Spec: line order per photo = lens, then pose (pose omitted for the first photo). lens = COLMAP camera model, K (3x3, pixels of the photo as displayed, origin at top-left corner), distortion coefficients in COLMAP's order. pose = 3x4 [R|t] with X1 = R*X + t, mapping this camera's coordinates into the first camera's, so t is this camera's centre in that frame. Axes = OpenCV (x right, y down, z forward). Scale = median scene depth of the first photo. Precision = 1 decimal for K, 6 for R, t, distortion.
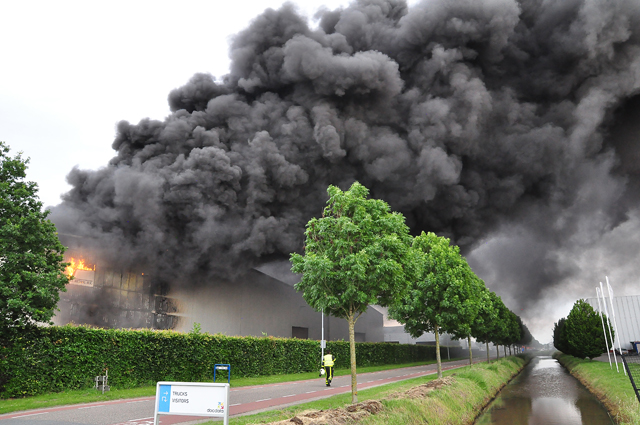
lens RADIAL K [[458.7, 0, 320.0], [0, 458.7, 212.5], [0, 0, 1]] dist [-0.128079, 0.109324]
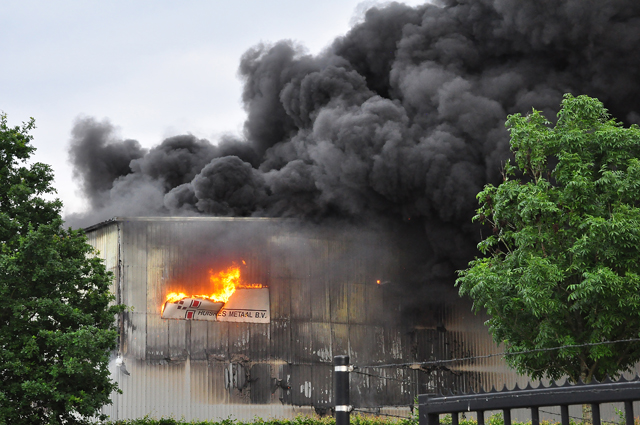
lens RADIAL K [[1329.9, 0, 319.4], [0, 1329.9, 239.7], [0, 0, 1]] dist [0.295925, 0.080885]
pose [[0.852575, -0.087063, -0.515302, 0.480553], [0.160106, 0.982127, 0.098961, -0.086134], [0.497476, -0.166874, 0.851276, -0.249460]]
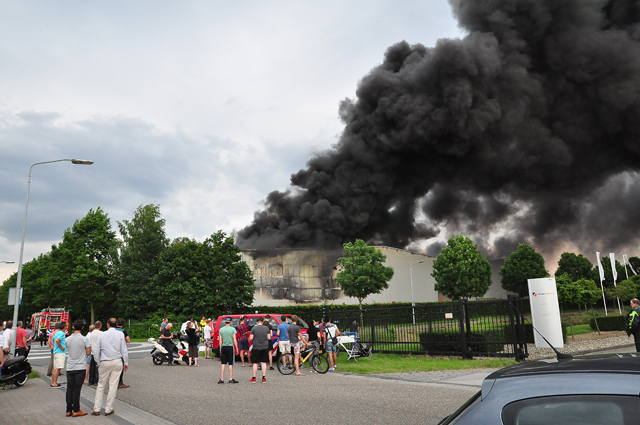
lens RADIAL K [[458.7, 0, 320.0], [0, 458.7, 212.5], [0, 0, 1]] dist [-0.128079, 0.109324]
pose [[0.887159, -0.117909, -0.446146, 0.821491], [0.159088, 0.985684, 0.055847, -0.304590], [0.433174, -0.120521, 0.893216, -0.919799]]
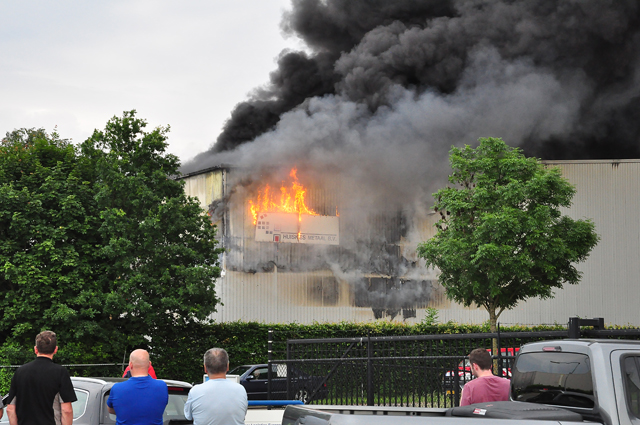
lens RADIAL K [[1295.3, 0, 320.0], [0, 1295.3, 212.5], [0, 0, 1]] dist [0.215168, 0.054609]
pose [[0.808922, -0.051423, -0.585663, 0.991528], [0.166399, 0.975460, 0.144184, -0.267277], [0.563876, -0.214087, 0.797628, -0.803330]]
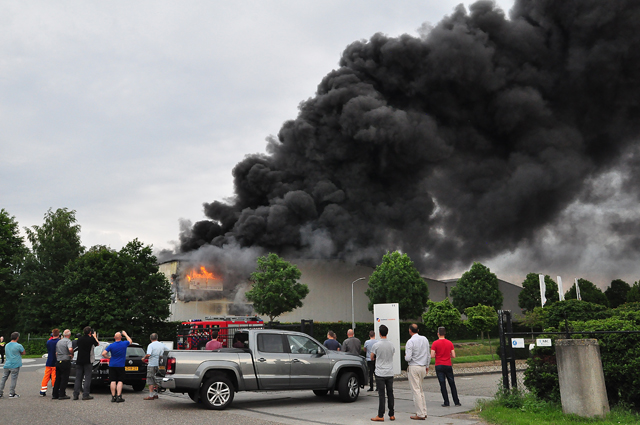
lens RADIAL K [[517.0, 0, 320.0], [0, 517.0, 212.5], [0, 0, 1]] dist [-0.108528, 0.151101]
pose [[0.902095, -0.095186, -0.420908, 1.151230], [0.127928, 0.990513, 0.050177, -0.302792], [0.412139, -0.099110, 0.905714, -0.908800]]
